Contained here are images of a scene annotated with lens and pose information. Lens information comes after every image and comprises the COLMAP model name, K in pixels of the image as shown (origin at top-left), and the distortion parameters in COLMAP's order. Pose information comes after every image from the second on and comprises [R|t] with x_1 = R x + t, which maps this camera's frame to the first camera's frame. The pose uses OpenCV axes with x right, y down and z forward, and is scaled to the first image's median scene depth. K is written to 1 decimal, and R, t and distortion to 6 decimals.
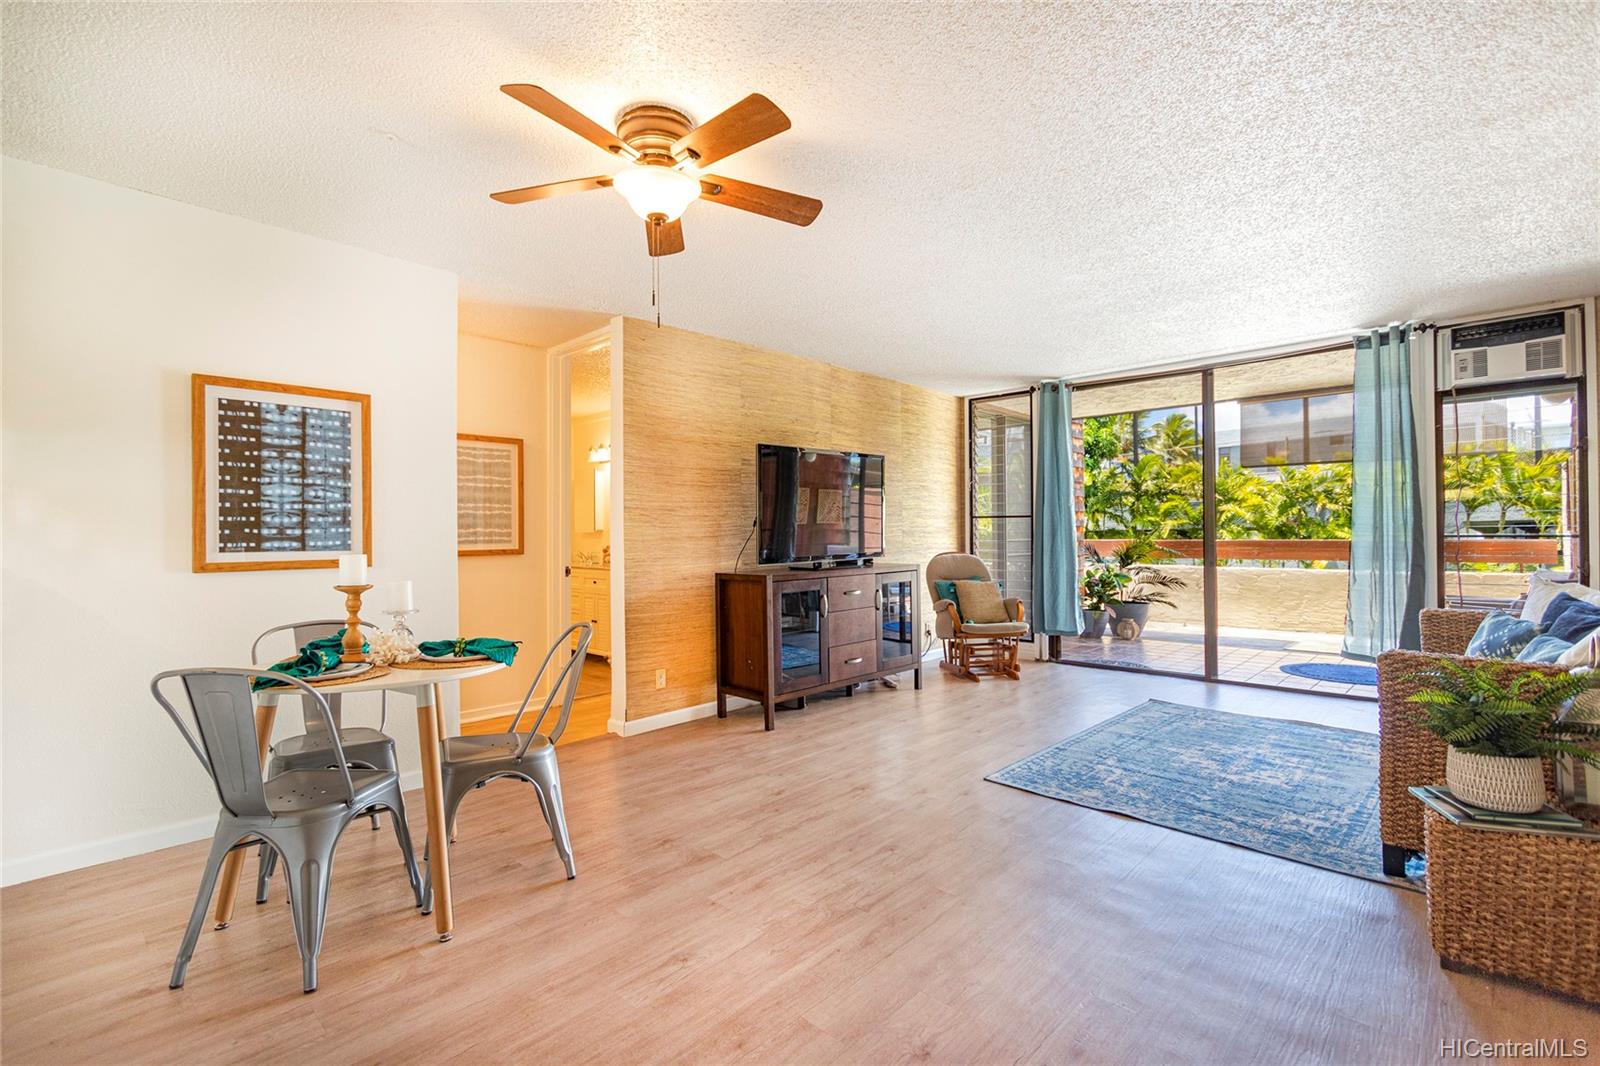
lens RADIAL K [[723.4, 0, 795.8], [0, 723.4, 530.4], [0, 0, 1]] dist [0.011660, -0.005690]
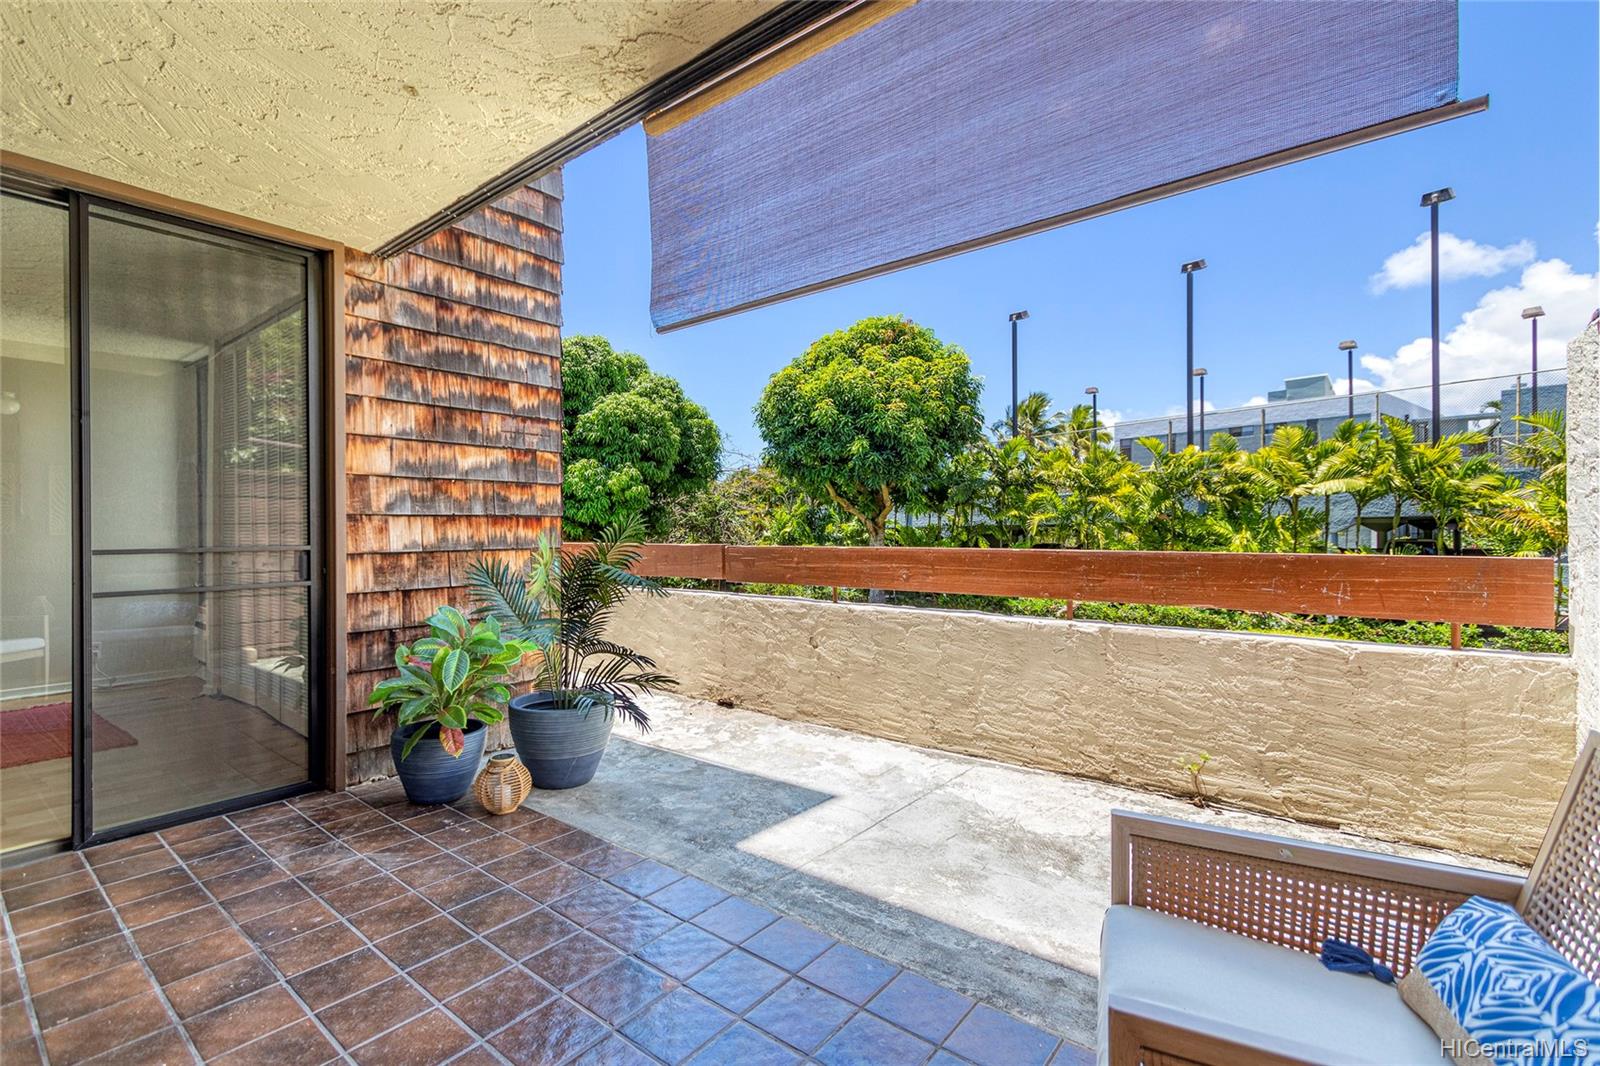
lens RADIAL K [[723.4, 0, 795.8], [0, 723.4, 530.4], [0, 0, 1]] dist [0.011660, -0.005690]
pose [[0.996665, 0.004424, 0.081483, 1.319757], [-0.005129, 0.999951, 0.008443, -0.002027], [-0.081442, -0.008833, 0.996639, 1.374772]]
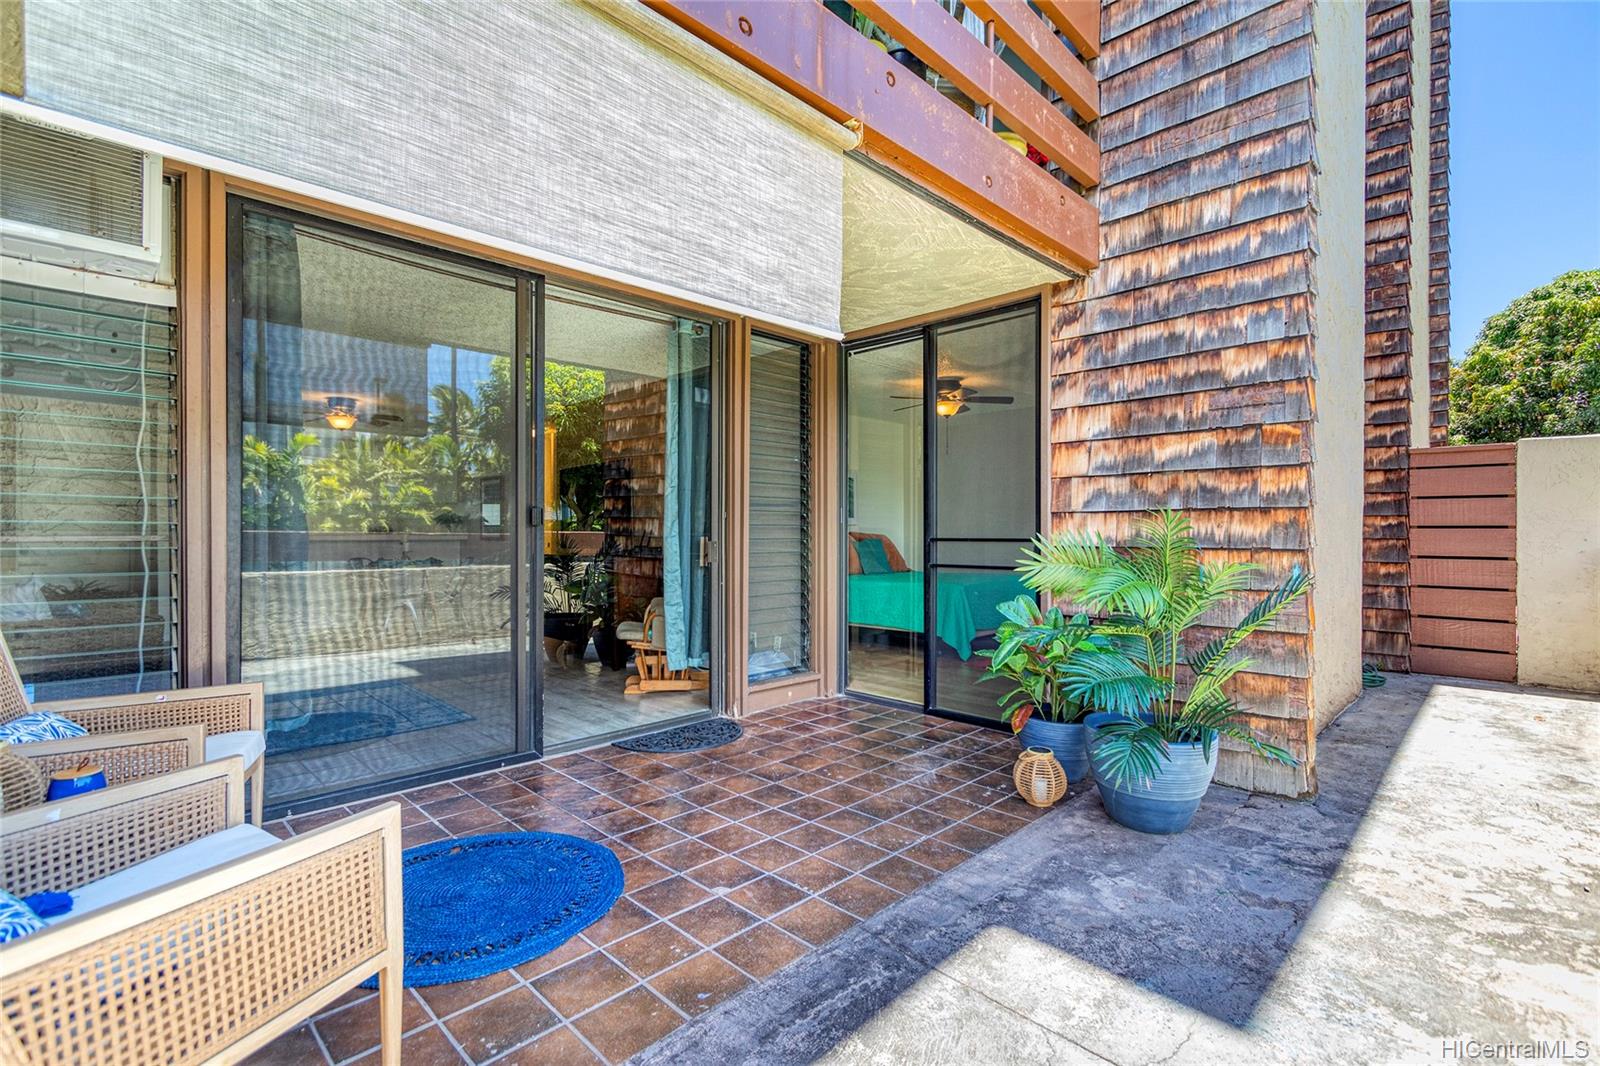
lens RADIAL K [[723.4, 0, 795.8], [0, 723.4, 530.4], [0, 0, 1]] dist [0.011660, -0.005690]
pose [[-0.023928, 0.008949, -0.999674, 2.349140], [0.006721, 0.999939, 0.008791, 0.006494], [0.999691, -0.006508, -0.023987, 2.430438]]
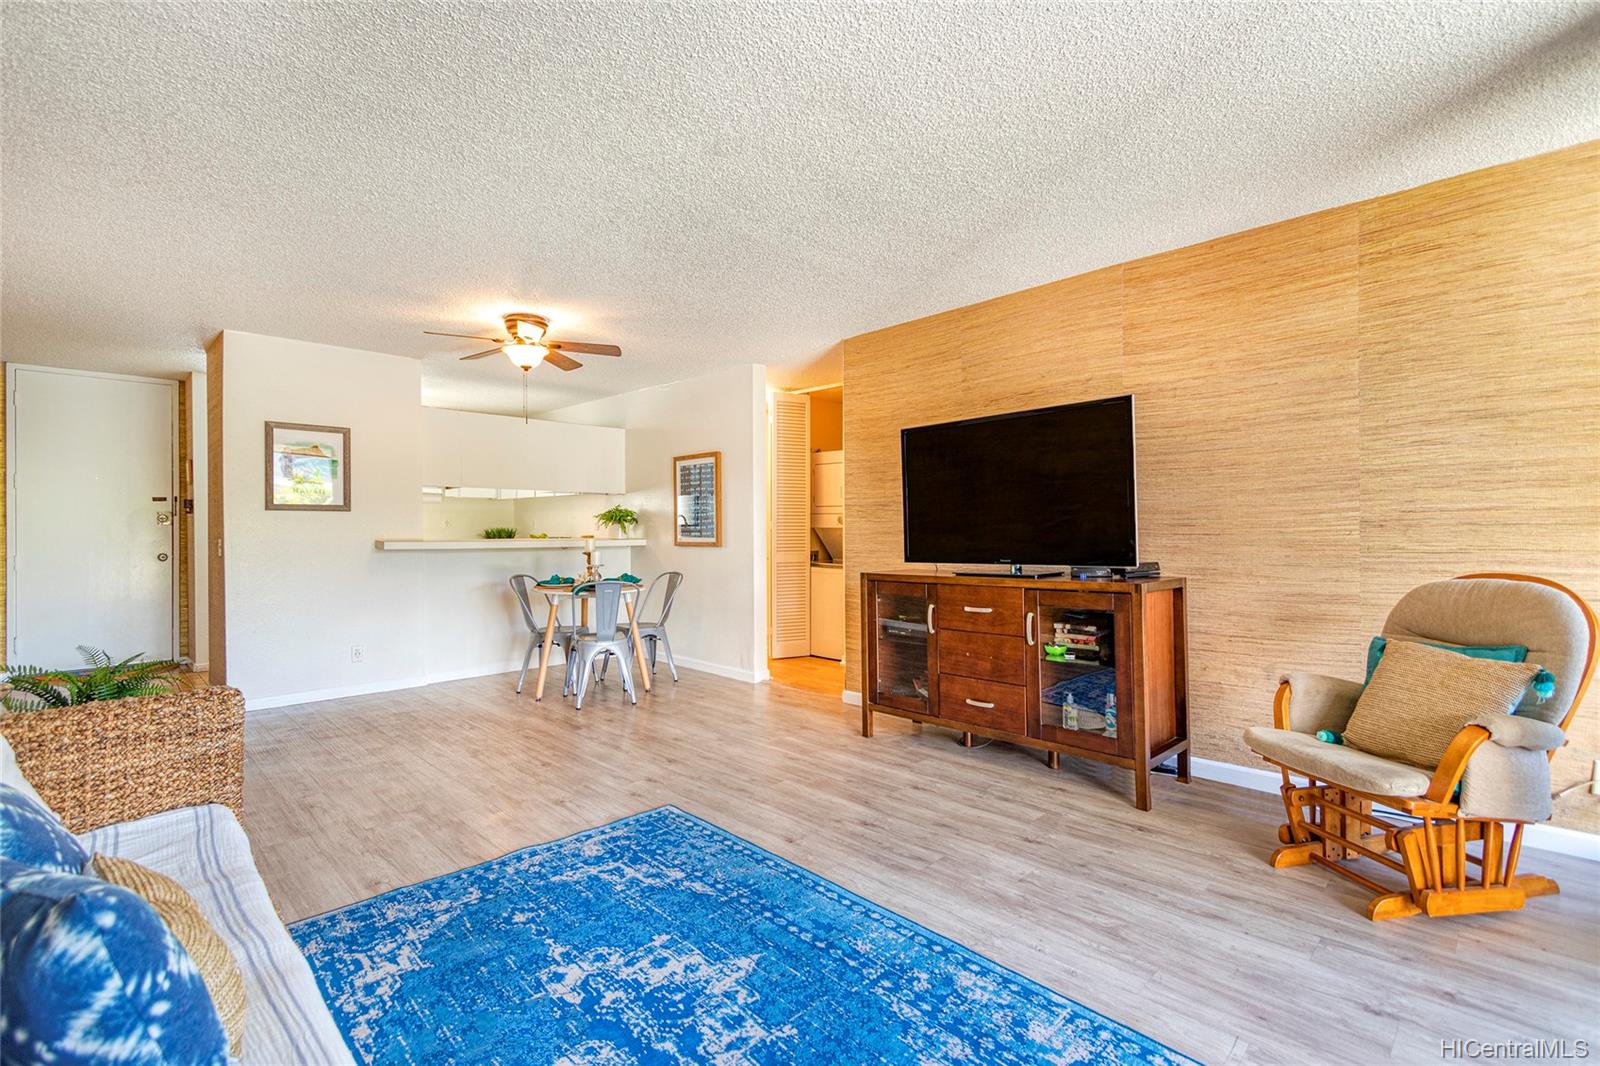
lens RADIAL K [[721.2, 0, 800.0], [0, 721.2, 533.0], [0, 0, 1]] dist [0.004528, 0.001054]
pose [[-0.028797, 0.012501, -0.999507, 1.119232], [0.012625, 0.999847, 0.012142, -0.003086], [0.999506, -0.012269, -0.028951, 1.164931]]
